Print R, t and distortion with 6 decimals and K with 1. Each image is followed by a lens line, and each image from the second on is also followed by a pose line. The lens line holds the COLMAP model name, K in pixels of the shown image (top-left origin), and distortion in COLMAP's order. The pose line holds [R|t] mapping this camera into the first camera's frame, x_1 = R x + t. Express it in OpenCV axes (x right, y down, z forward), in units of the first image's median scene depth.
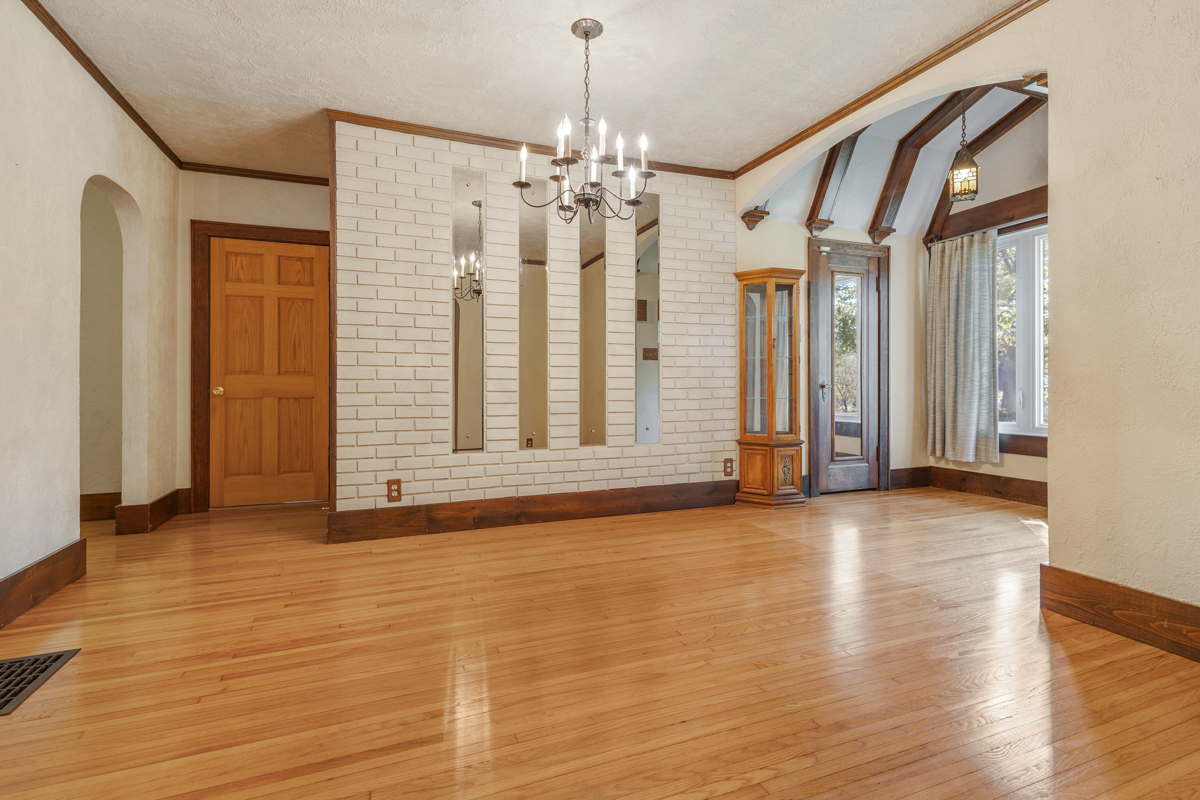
lens RADIAL K [[567.9, 0, 585.6], [0, 567.9, 388.2], [0, 0, 1]] dist [0.001912, -0.000222]
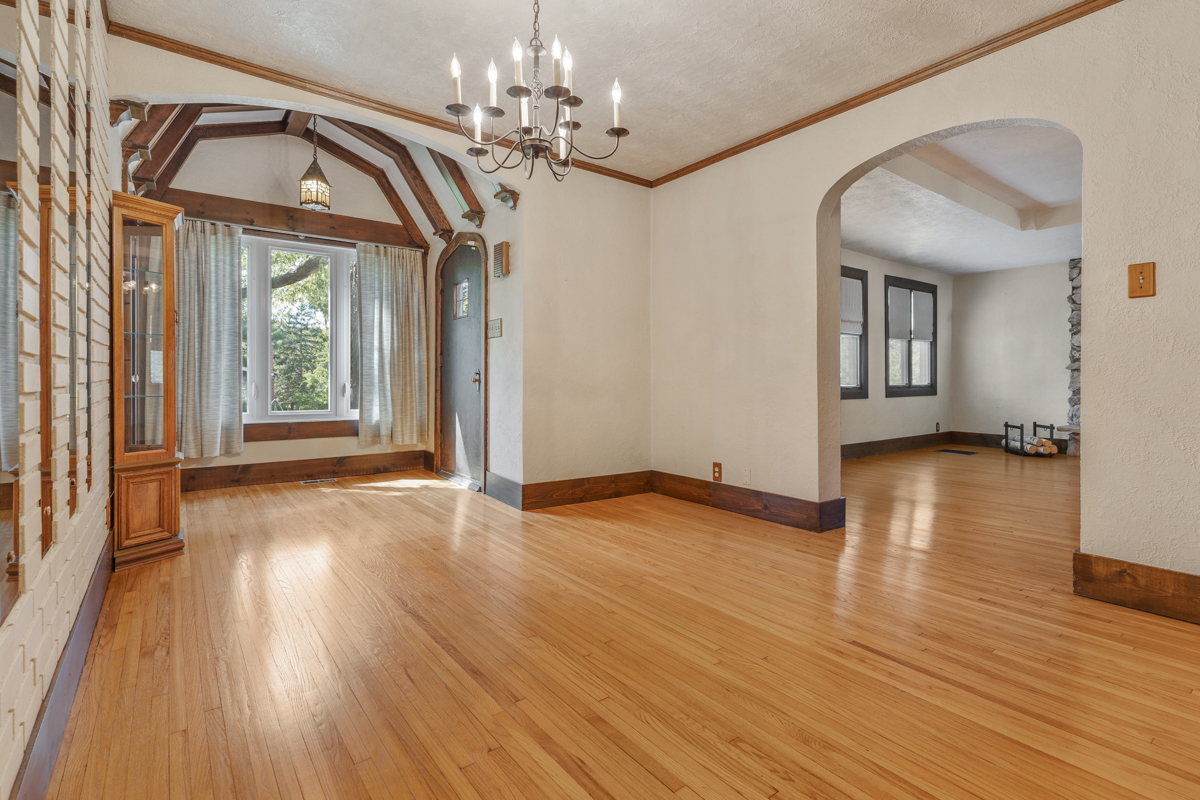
lens RADIAL K [[556.9, 0, 617.6], [0, 556.9, 380.3], [0, 0, 1]] dist [0.000988, -0.000008]
pose [[-0.291911, -0.001789, 0.956444, -0.788827], [0.000656, 0.999998, 0.002071, -0.002745], [-0.956445, 0.001232, -0.291909, 1.120730]]
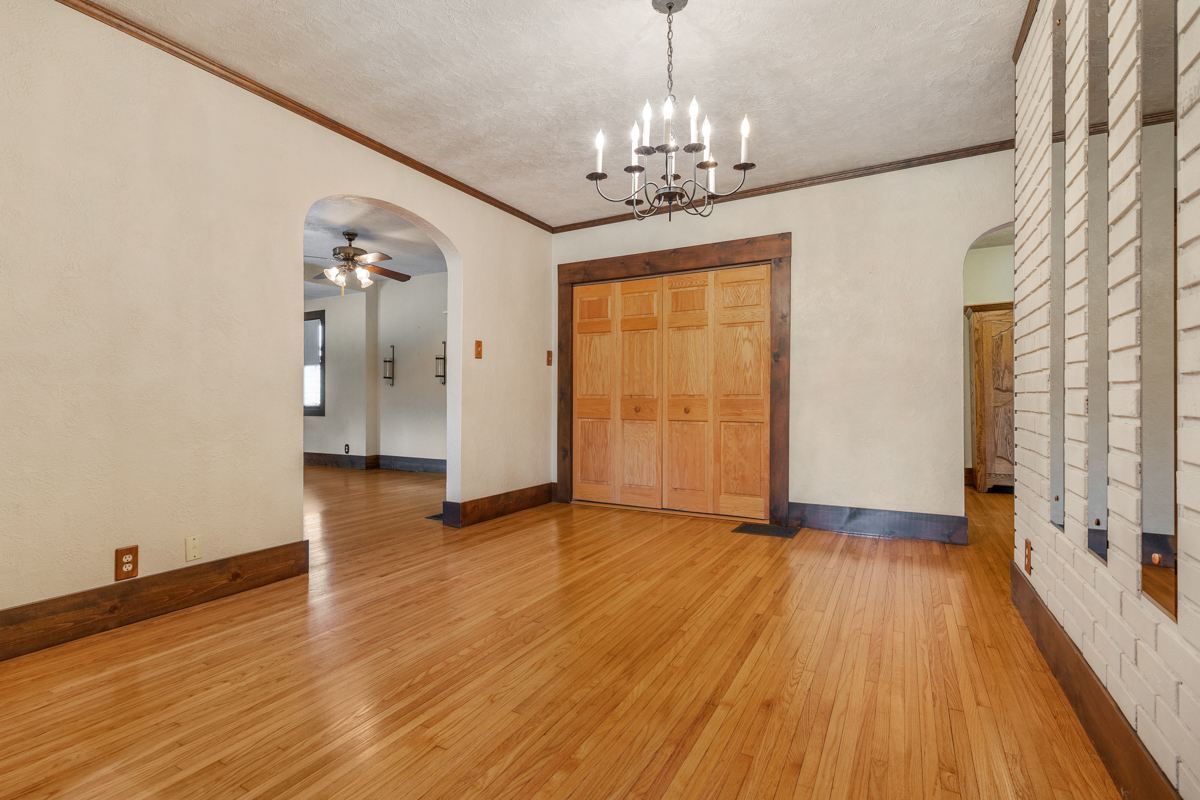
lens RADIAL K [[567.9, 0, 585.6], [0, 567.9, 388.2], [0, 0, 1]] dist [0.001912, -0.000222]
pose [[-0.779935, -0.006189, -0.625830, 0.658635], [0.003764, 0.999887, -0.014579, -0.012700], [0.625850, -0.013726, -0.779823, 1.611658]]
